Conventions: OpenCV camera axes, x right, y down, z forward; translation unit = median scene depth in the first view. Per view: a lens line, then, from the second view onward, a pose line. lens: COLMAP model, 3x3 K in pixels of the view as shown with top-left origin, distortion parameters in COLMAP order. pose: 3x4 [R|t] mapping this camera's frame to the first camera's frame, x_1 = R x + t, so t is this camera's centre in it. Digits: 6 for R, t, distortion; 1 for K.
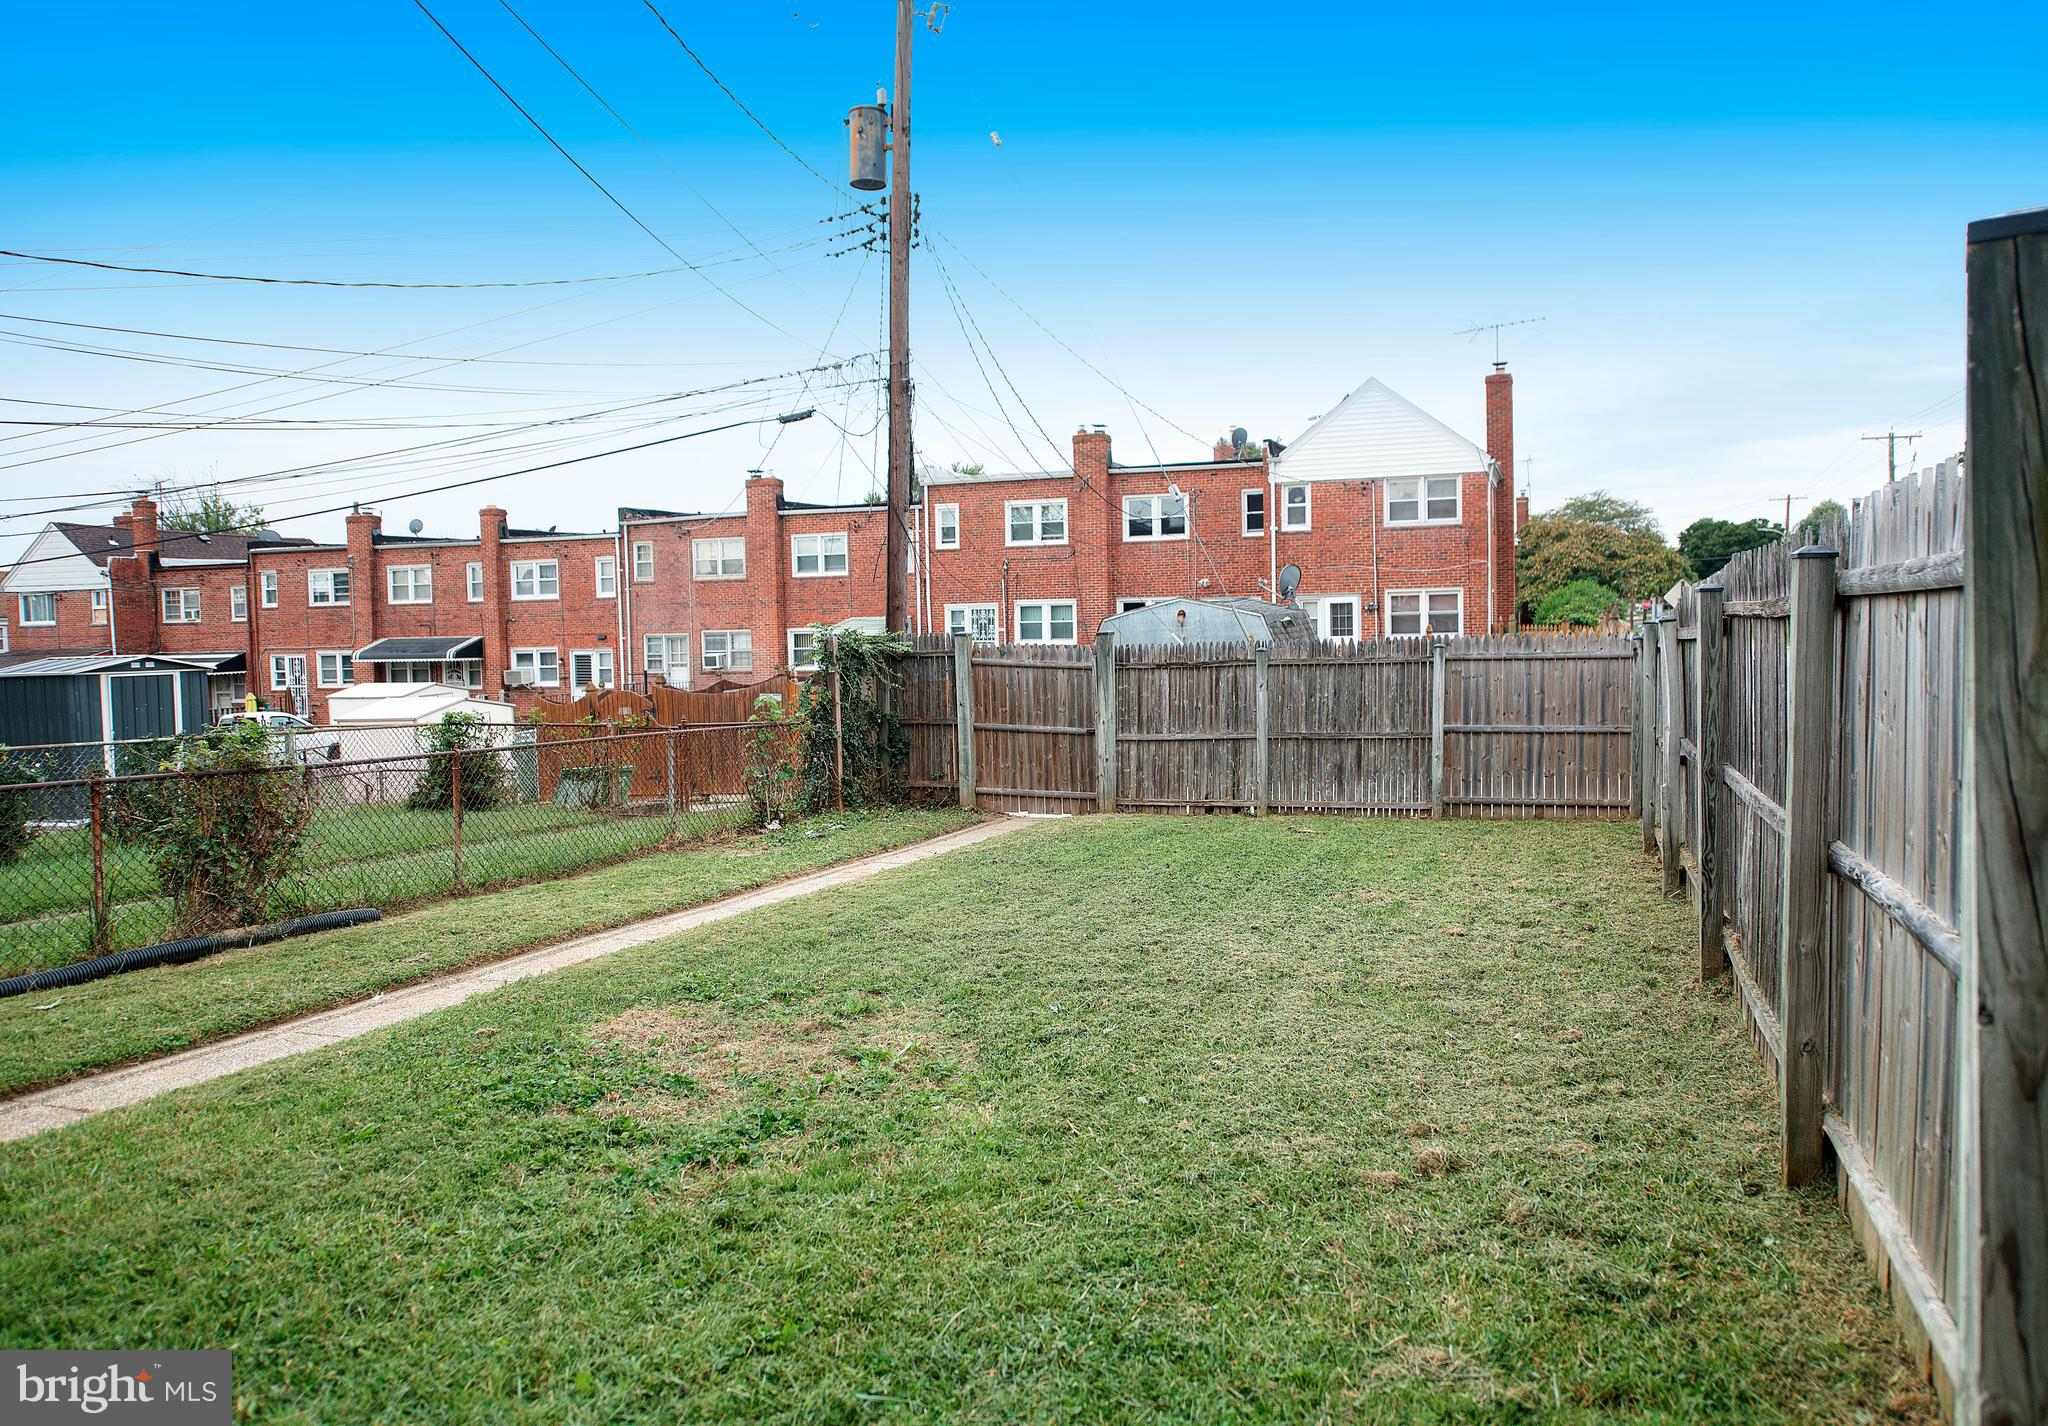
lens RADIAL K [[1432.0, 0, 1036.2], [0, 1432.0, 712.8], [0, 0, 1]] dist [-0.007574, -0.000644]
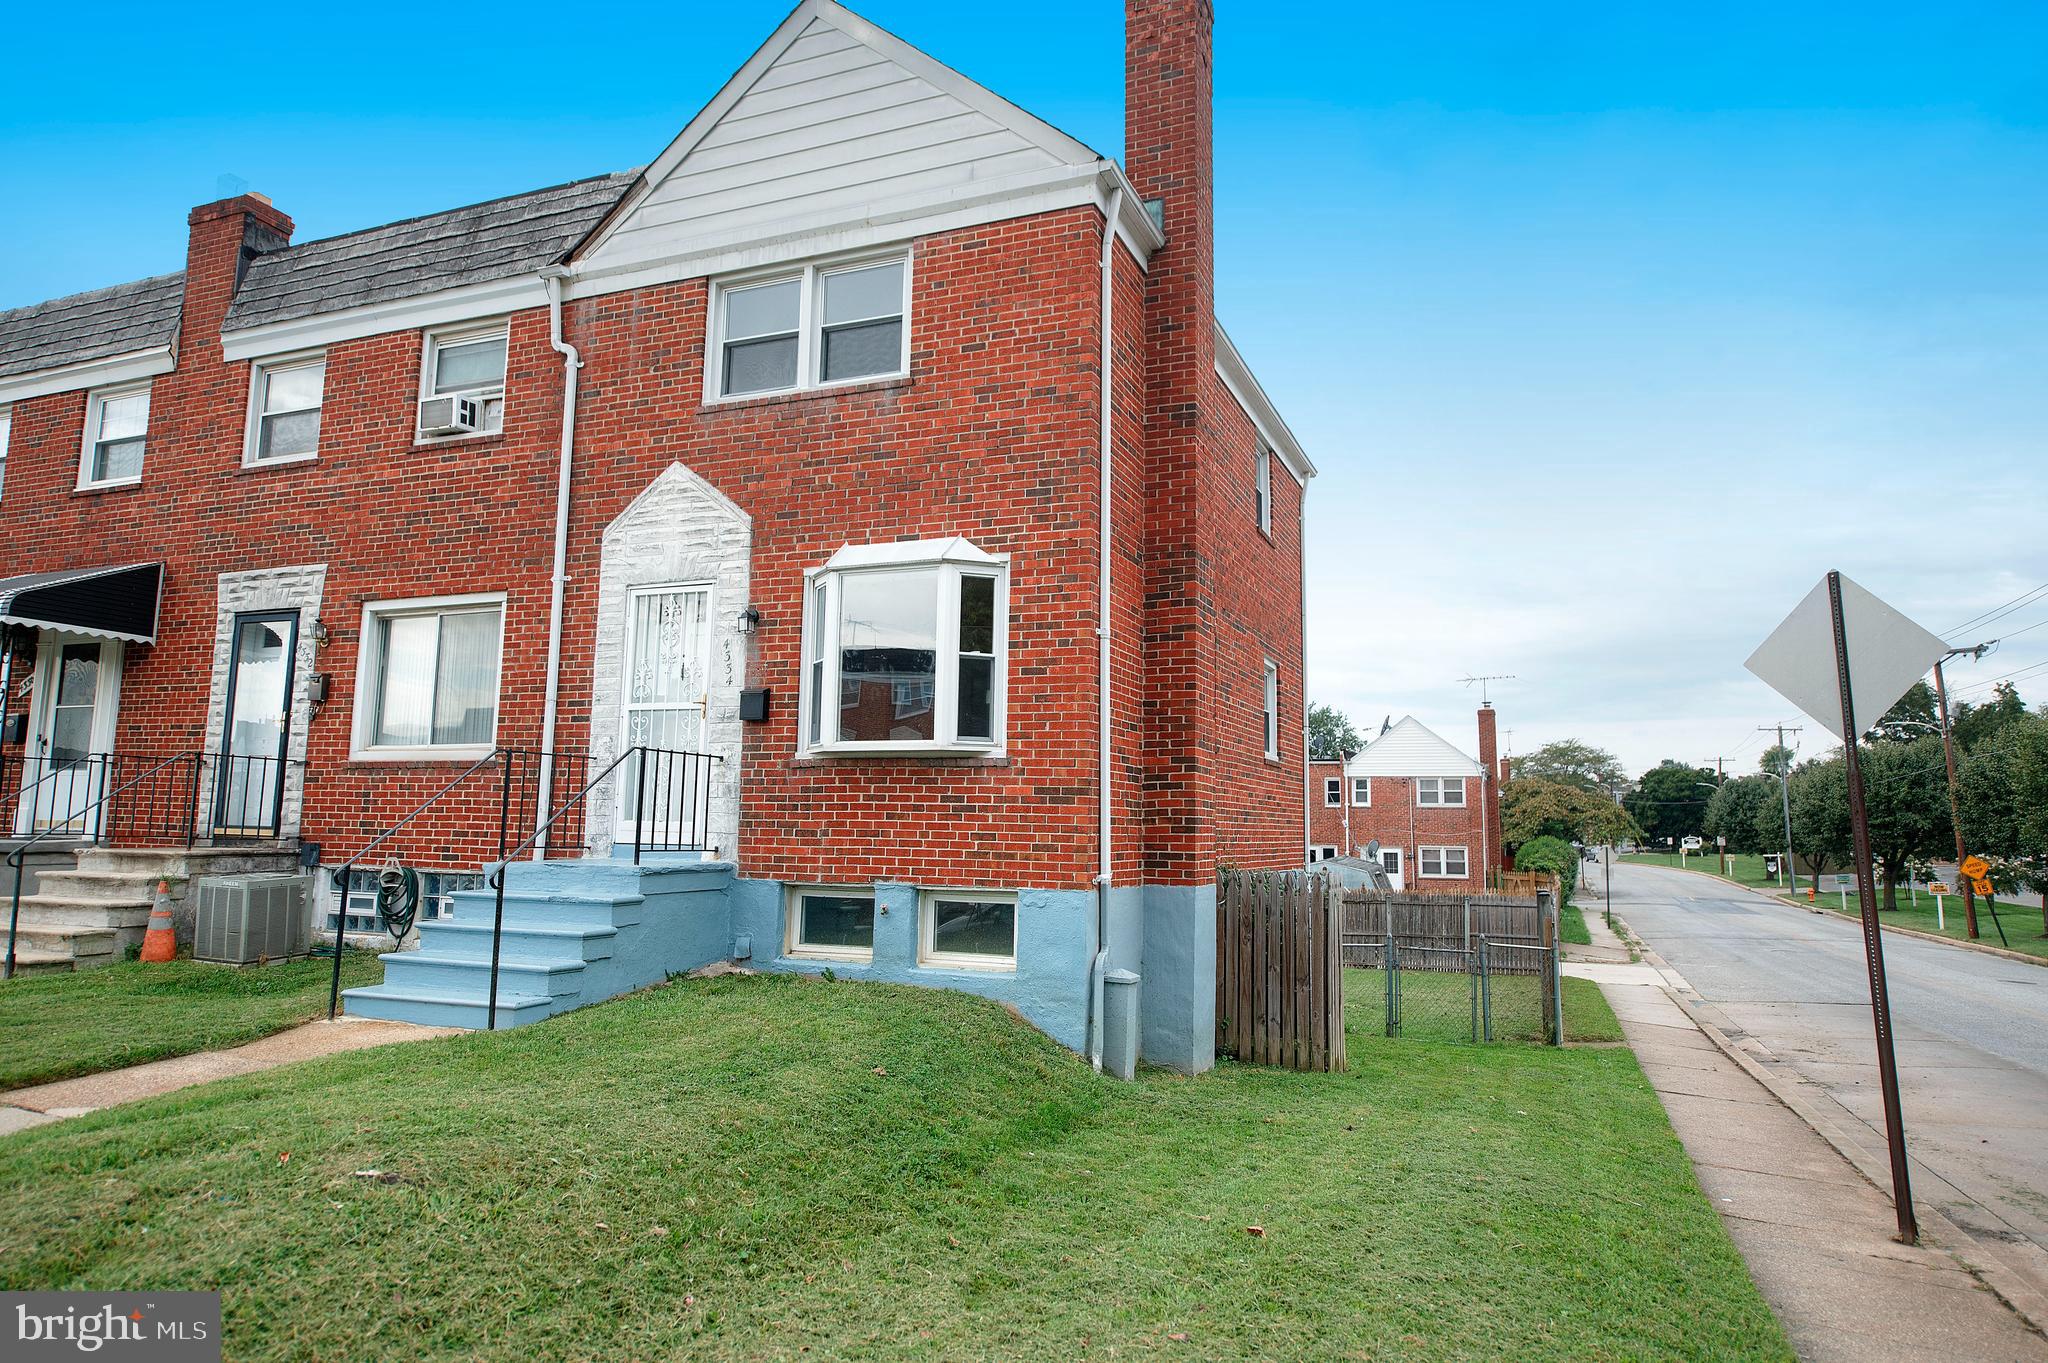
lens RADIAL K [[1262.7, 0, 1029.6], [0, 1262.7, 680.7], [0, 0, 1]] dist [0.008115, 0.003237]
pose [[0.998888, 0.028967, -0.037201, -0.303265], [-0.035080, 0.983781, -0.175908, -0.006153], [0.031503, 0.177017, 0.983703, -0.928297]]
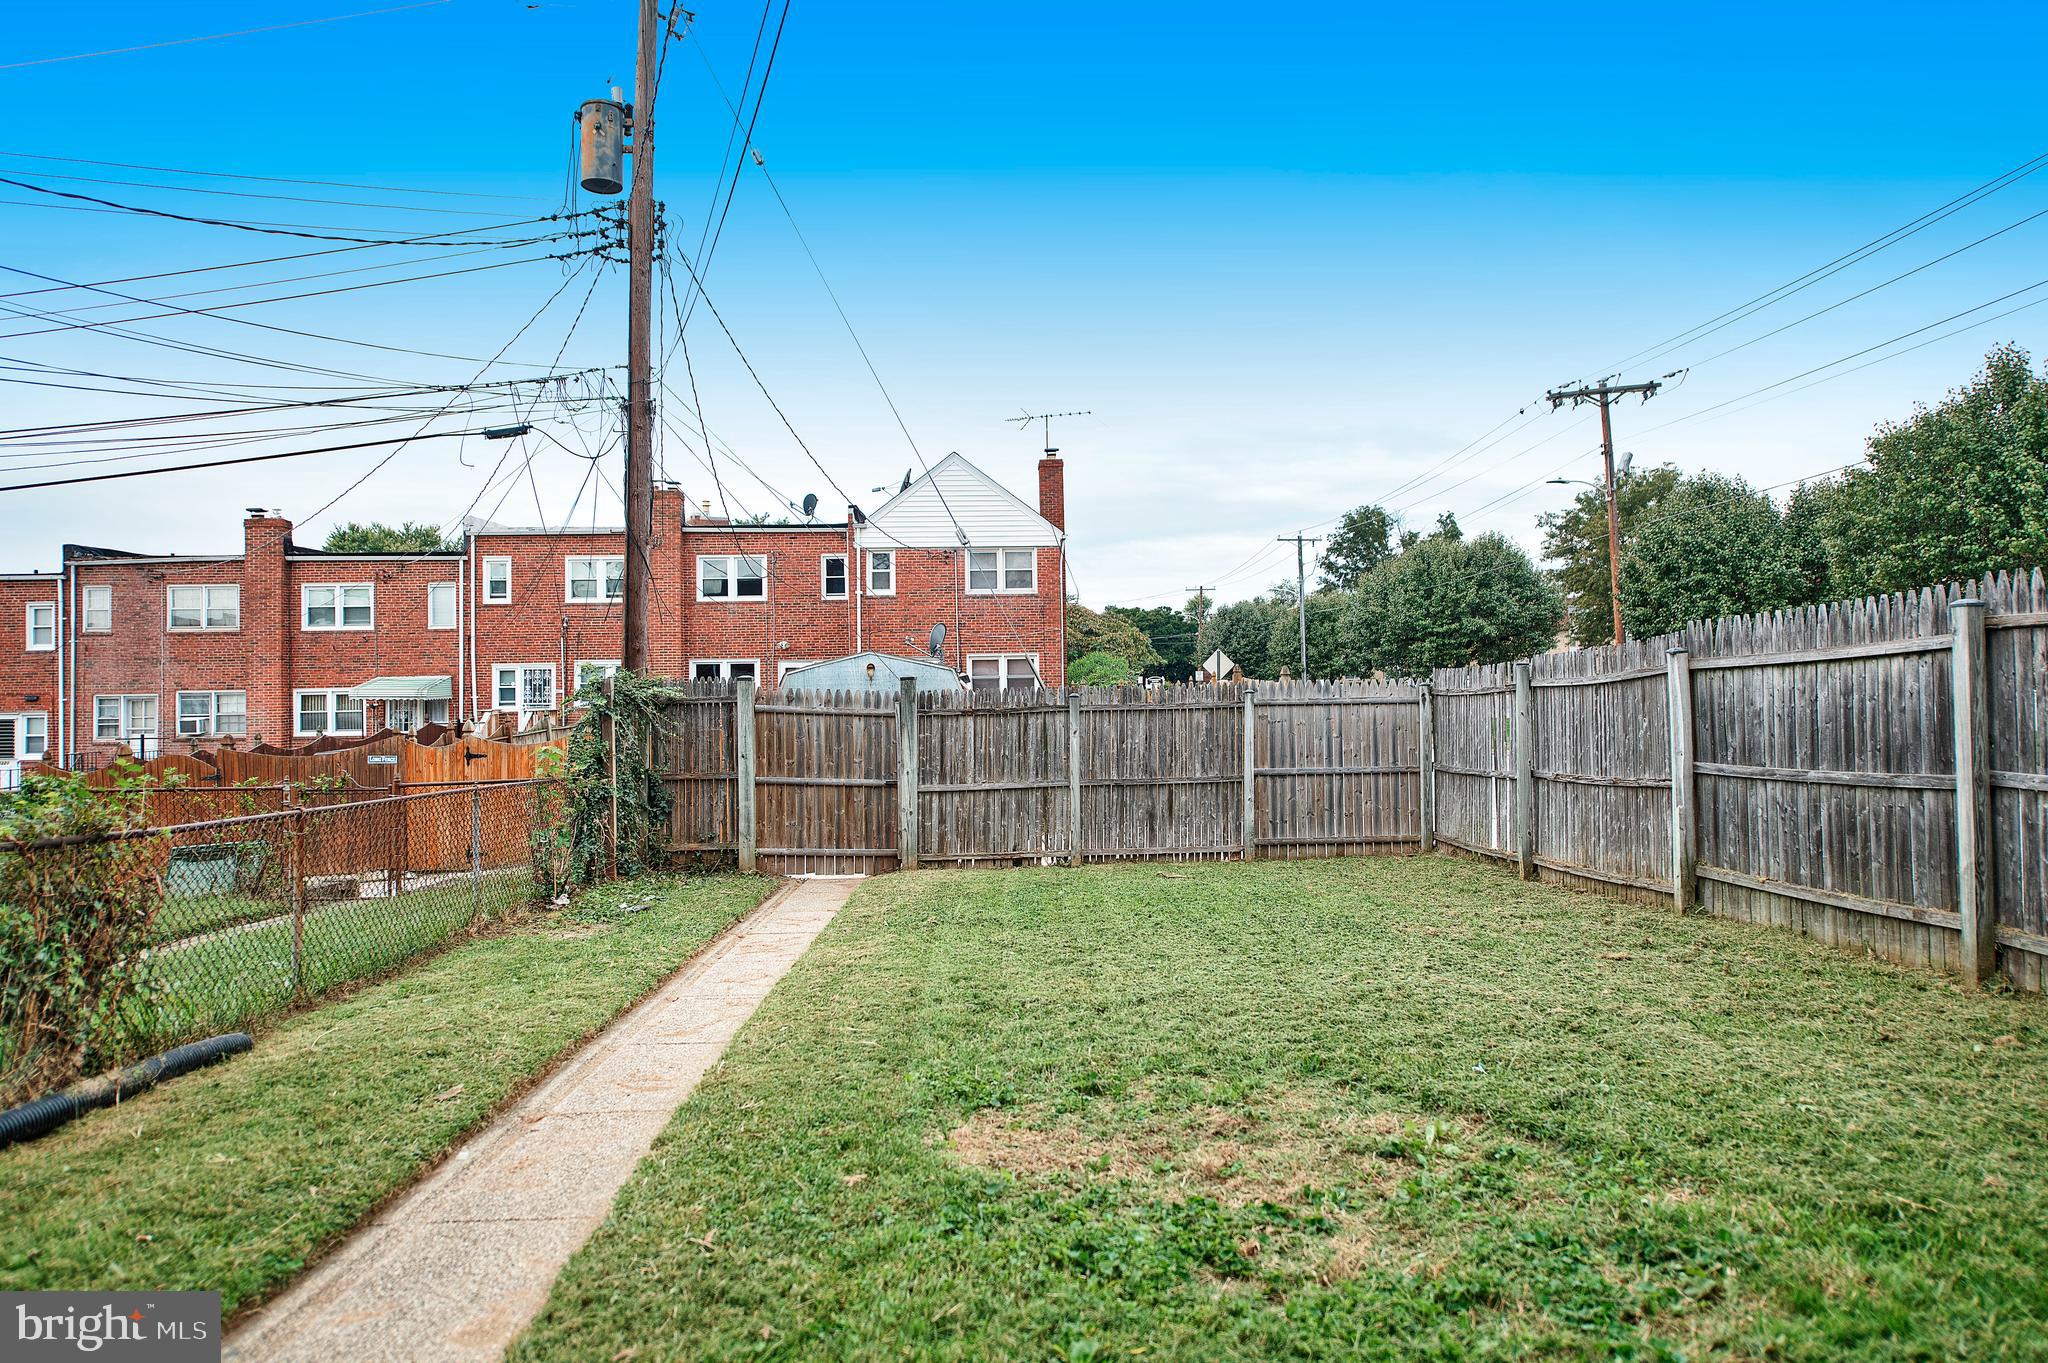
lens RADIAL K [[1381.3, 0, 1038.7], [0, 1381.3, 671.2], [0, 0, 1]] dist [-0.009710, 0.000884]
pose [[0.923594, 0.012661, 0.383163, -0.193526], [0.018284, 0.996862, -0.077013, 0.010117], [-0.382935, 0.078134, 0.920465, 0.113862]]
